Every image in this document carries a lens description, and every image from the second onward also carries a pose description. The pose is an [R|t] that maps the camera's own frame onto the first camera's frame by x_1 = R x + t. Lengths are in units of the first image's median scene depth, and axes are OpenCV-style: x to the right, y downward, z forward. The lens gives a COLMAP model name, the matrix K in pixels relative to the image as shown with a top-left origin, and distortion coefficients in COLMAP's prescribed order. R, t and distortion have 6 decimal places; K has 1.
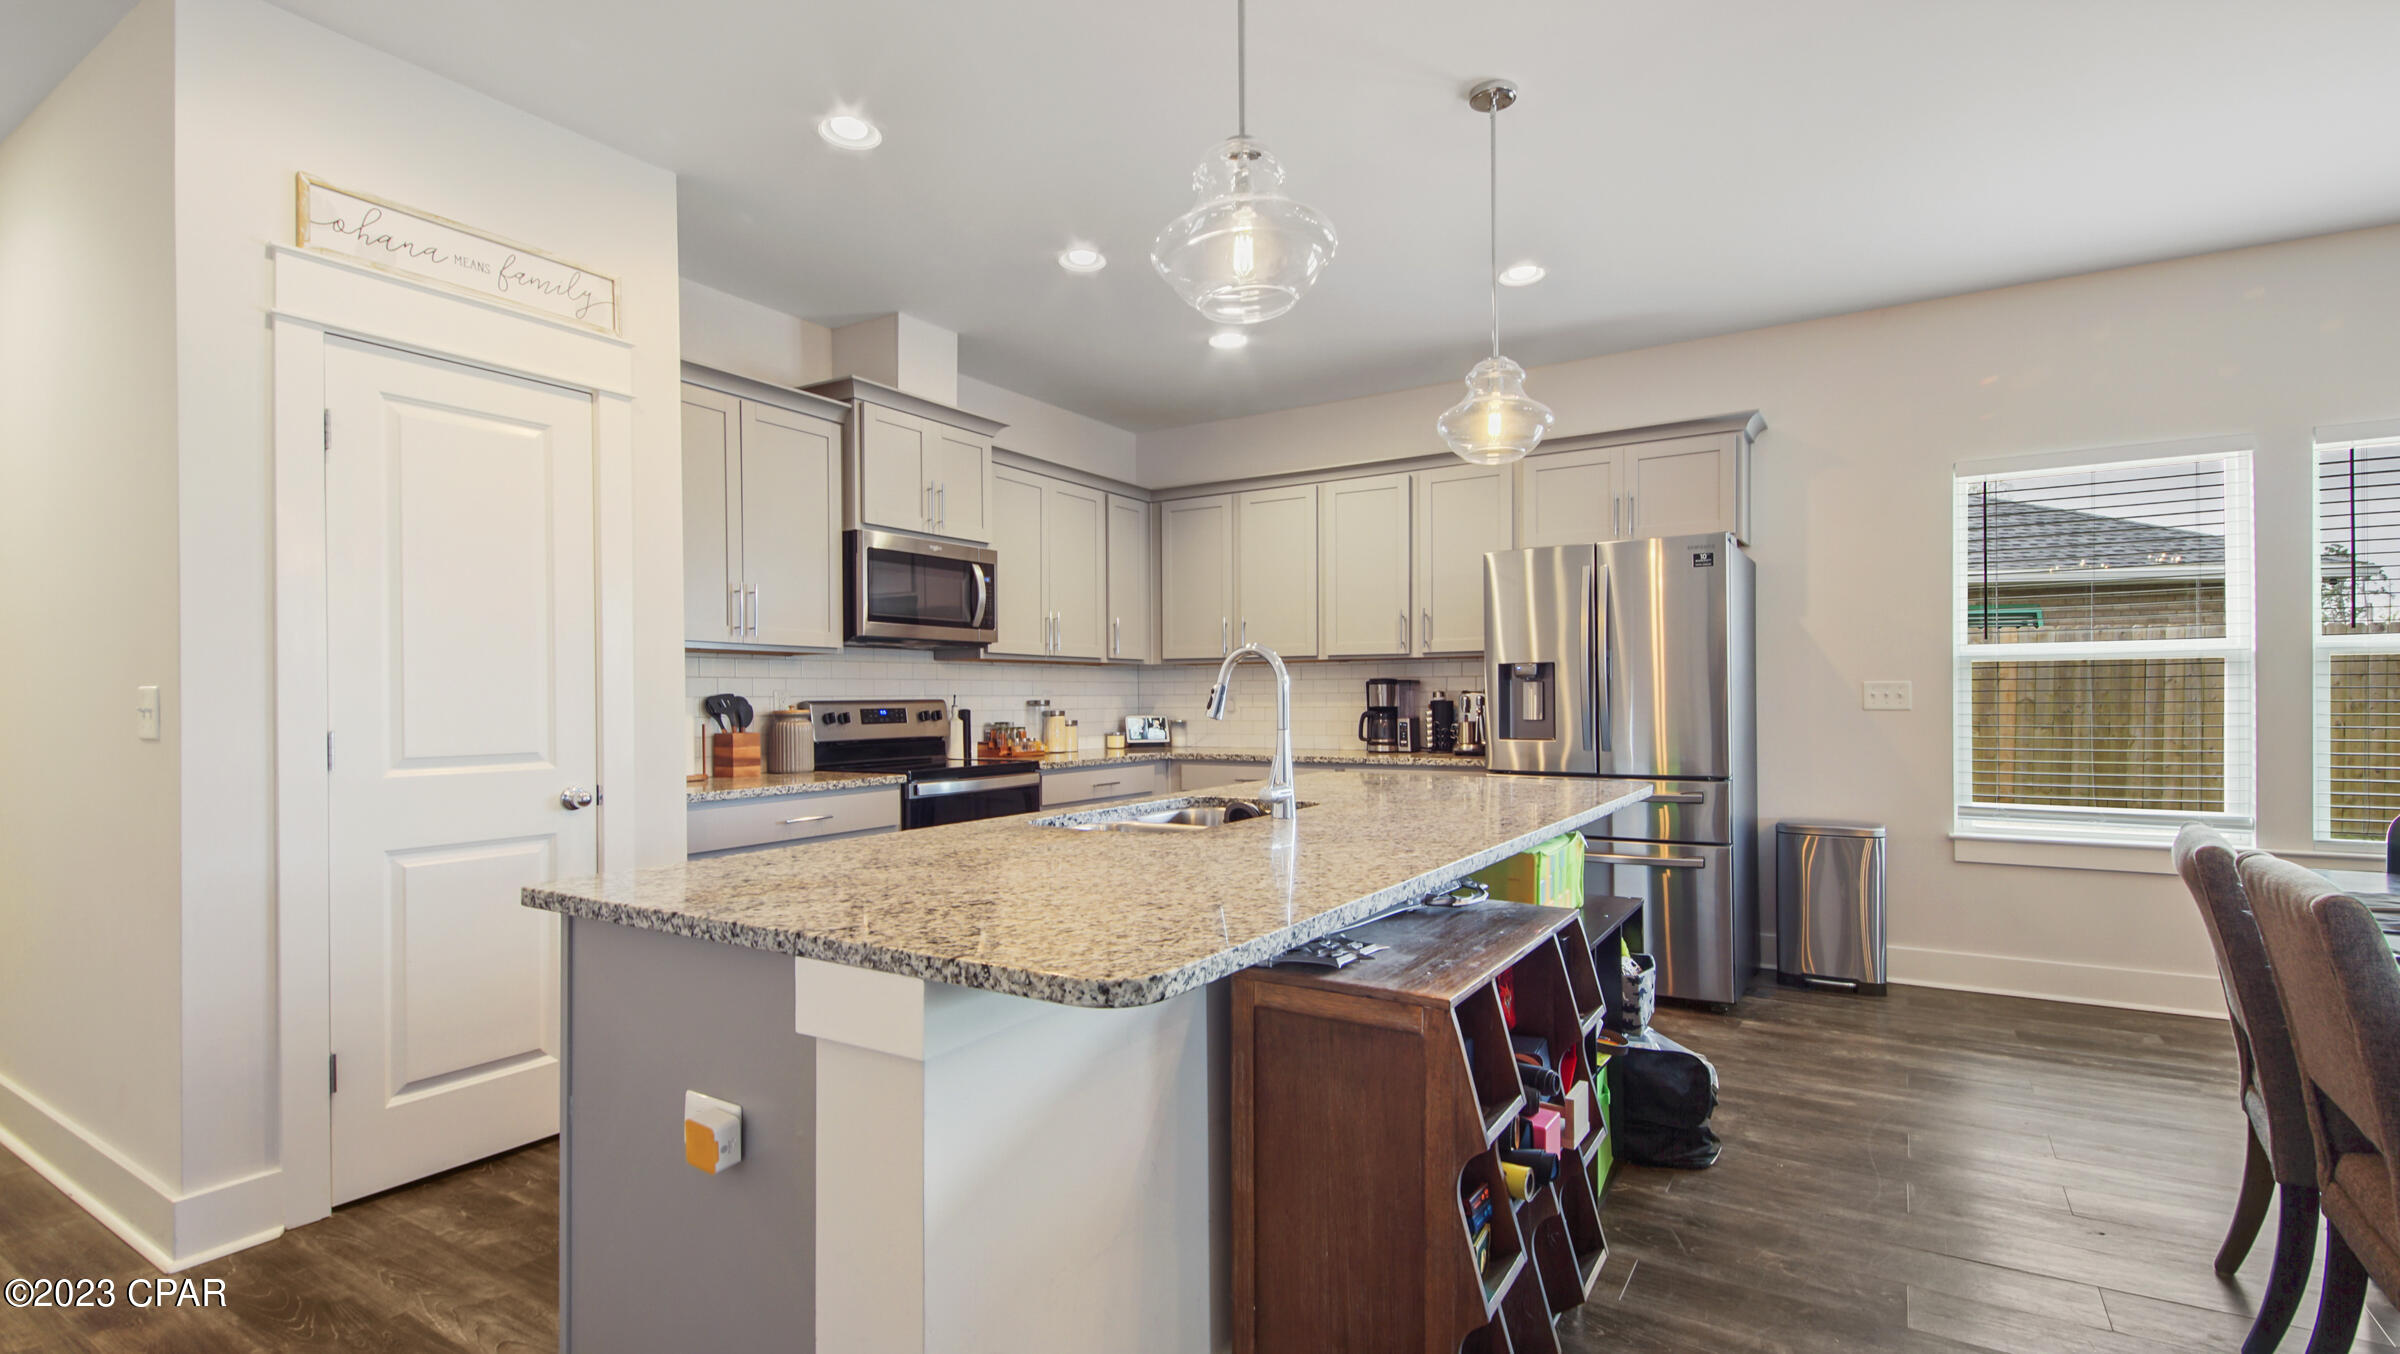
lens RADIAL K [[1111.8, 0, 1204.3], [0, 1111.8, 686.2], [0, 0, 1]] dist [0.027989, -0.020870]
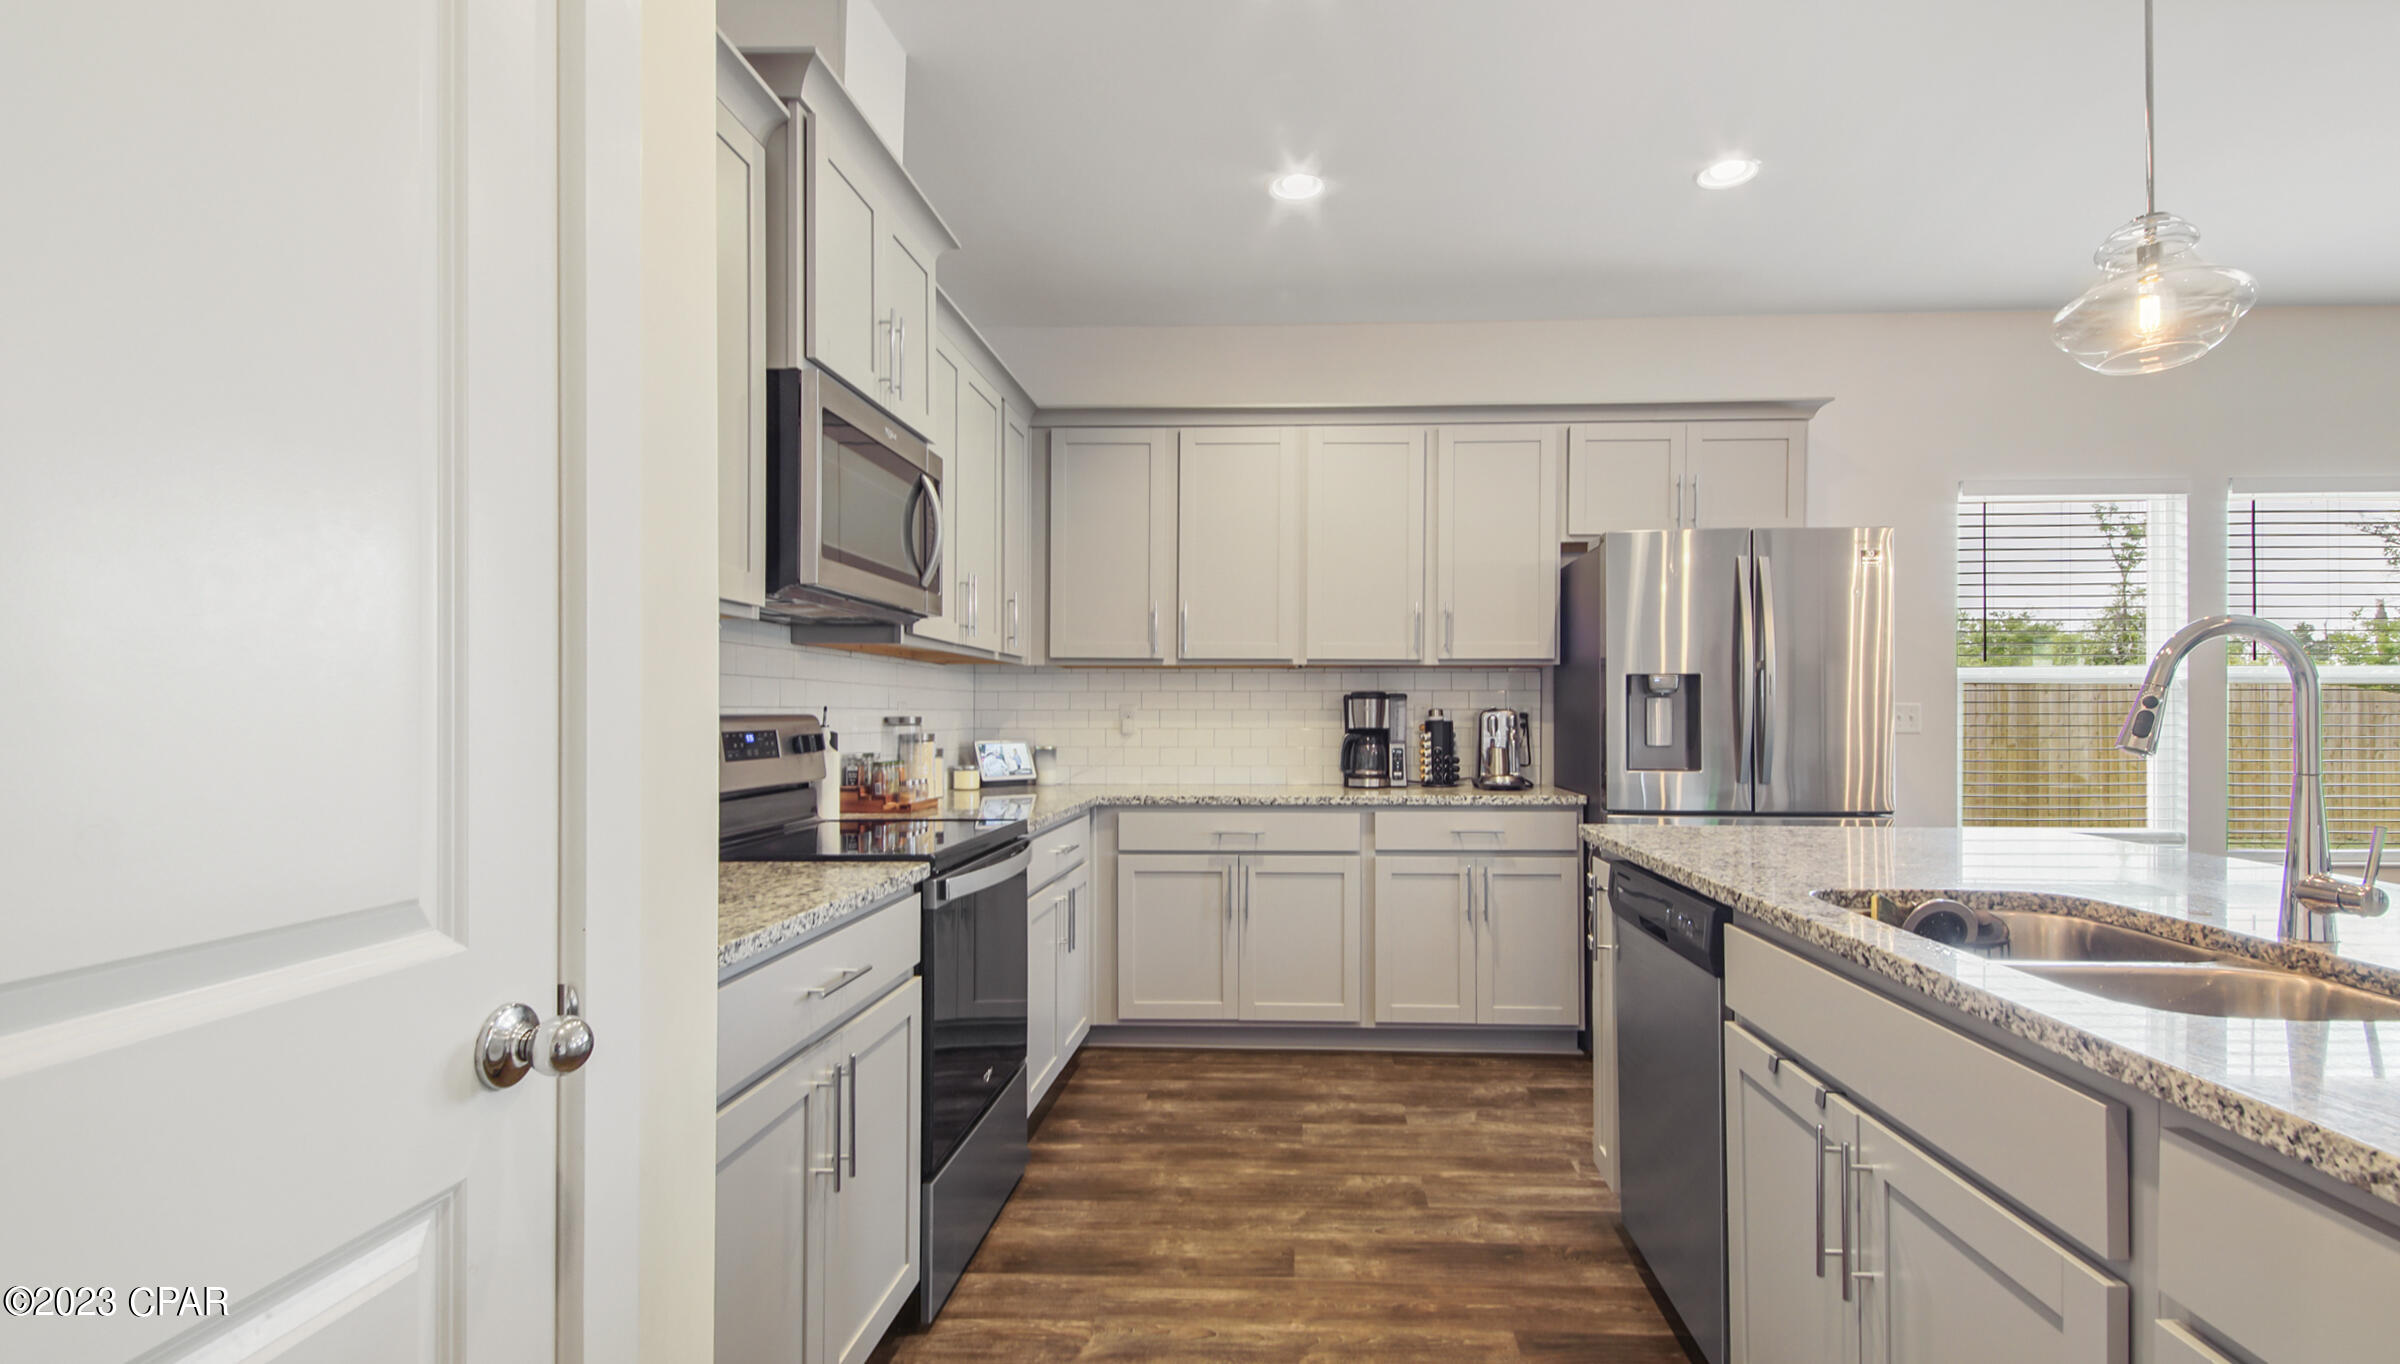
lens RADIAL K [[1152.3, 0, 1266.9], [0, 1152.3, 708.4], [0, 0, 1]] dist [0.002822, 0.000141]
pose [[0.869149, 0.010049, 0.494448, -0.313582], [-0.011684, 0.999932, 0.000217, 0.005807], [-0.494412, -0.005965, 0.869207, 0.371868]]
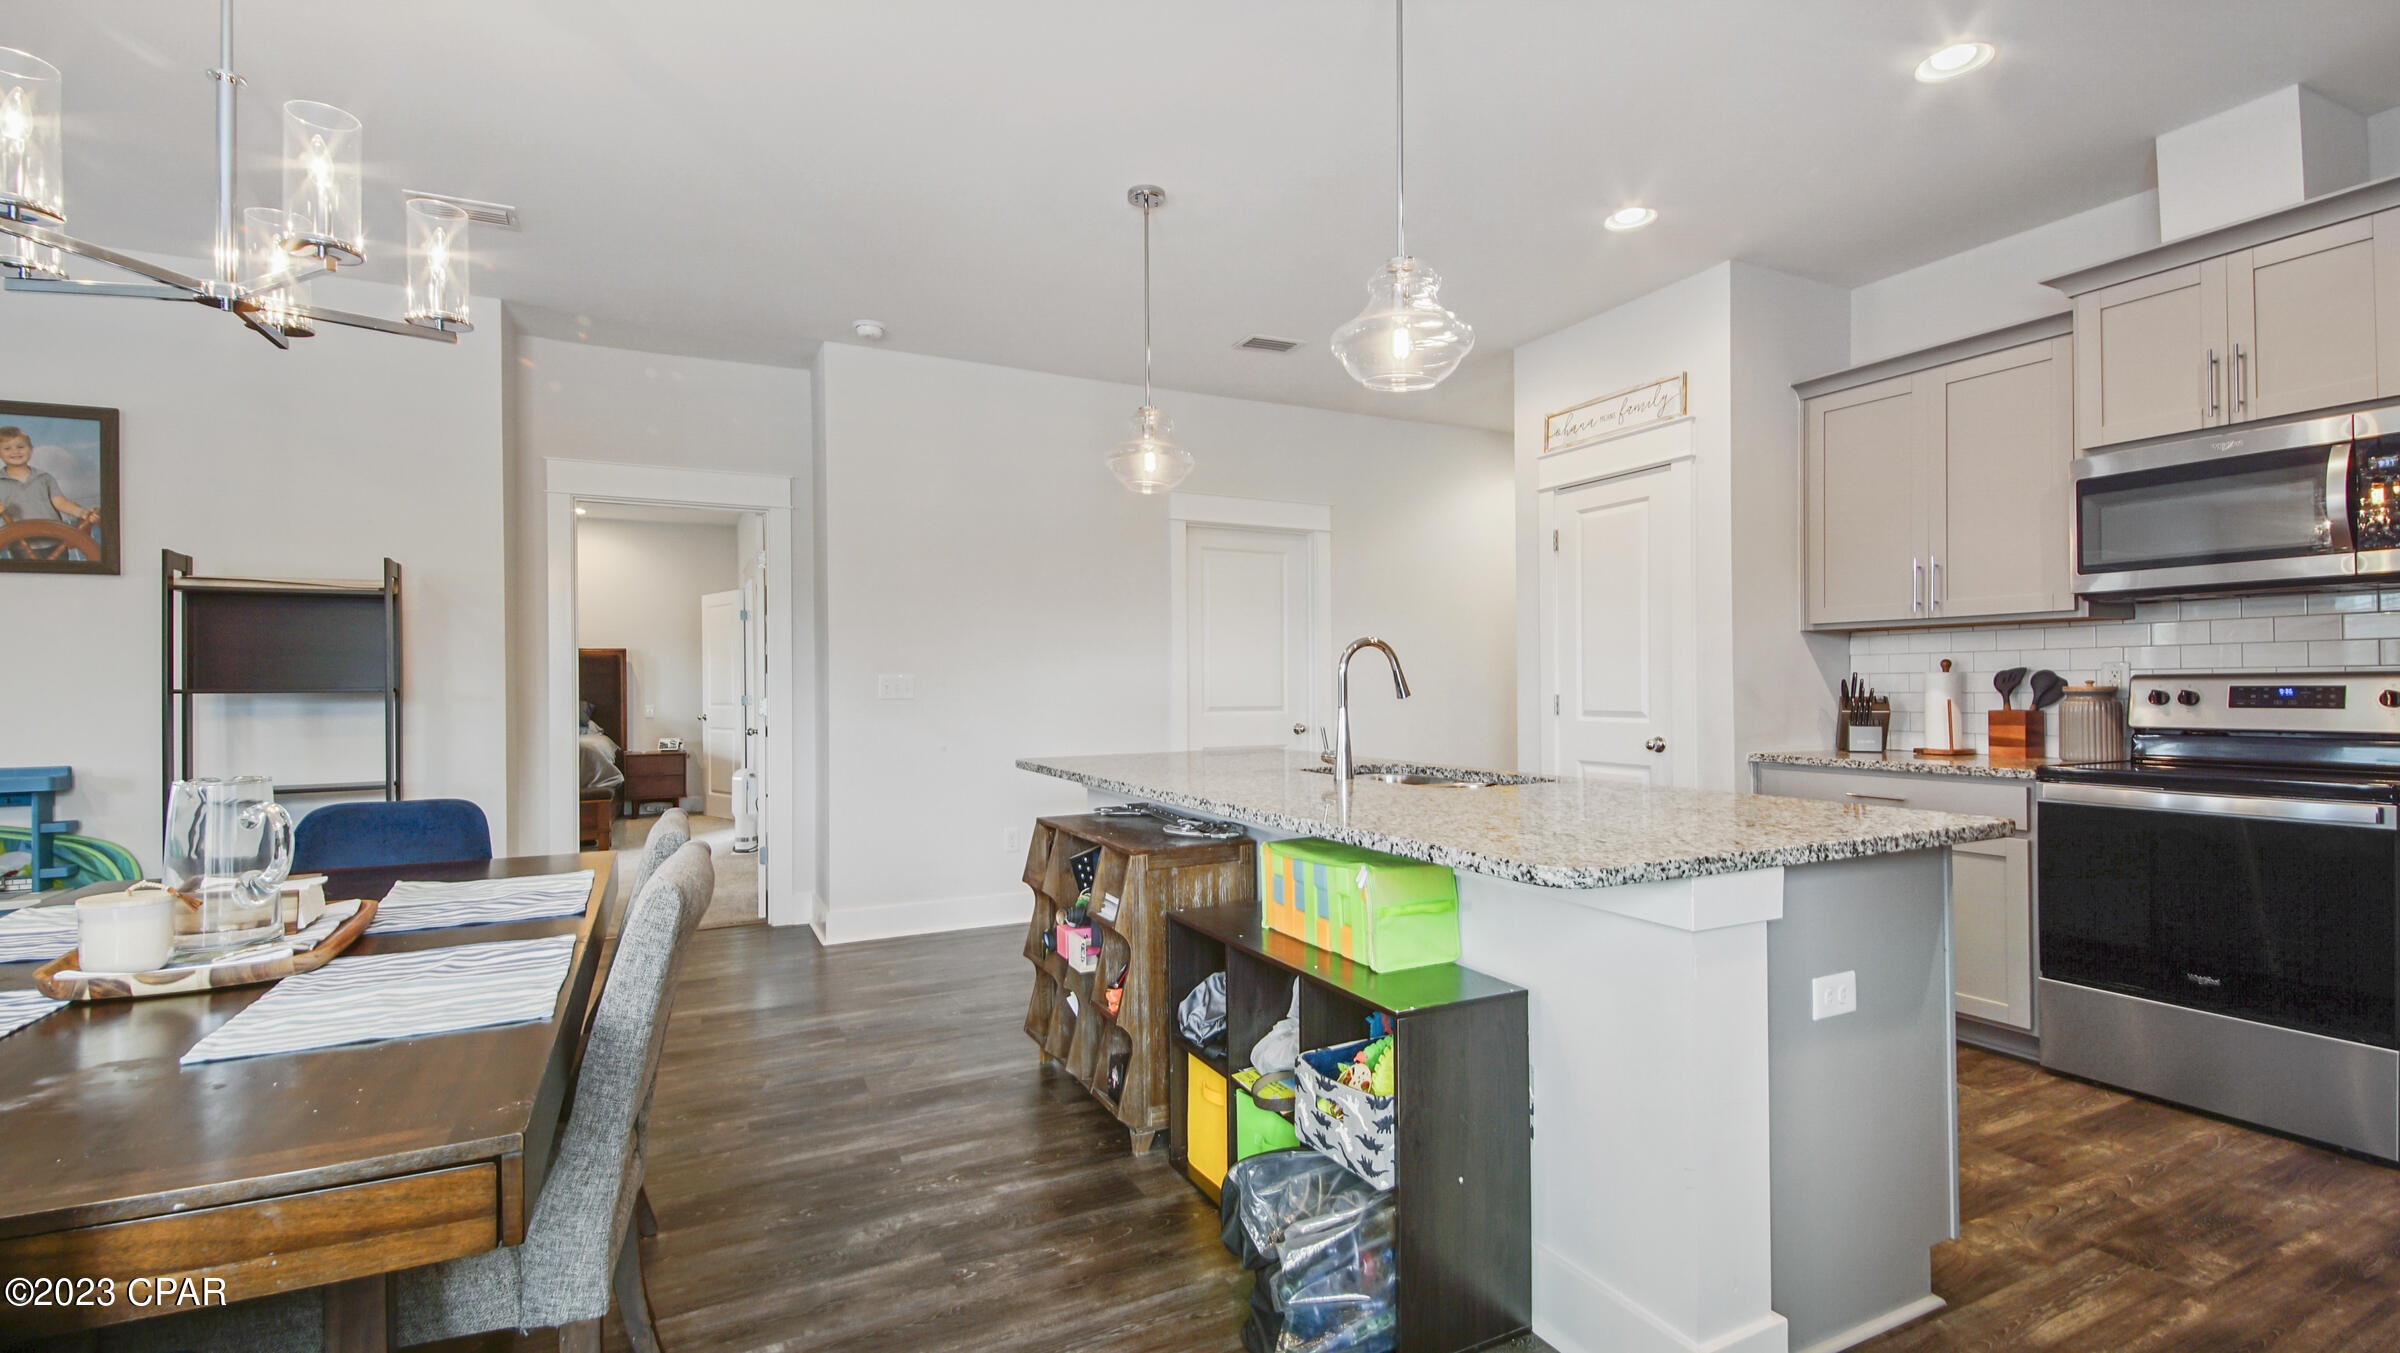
lens RADIAL K [[1111.8, 0, 1204.3], [0, 1111.8, 685.7], [0, 0, 1]] dist [0.027989, -0.020870]
pose [[-0.540609, 0.011320, -0.841198, 0.572790], [0.020971, 0.999780, -0.000023, 0.005783], [0.841012, -0.017653, -0.540728, 0.743325]]
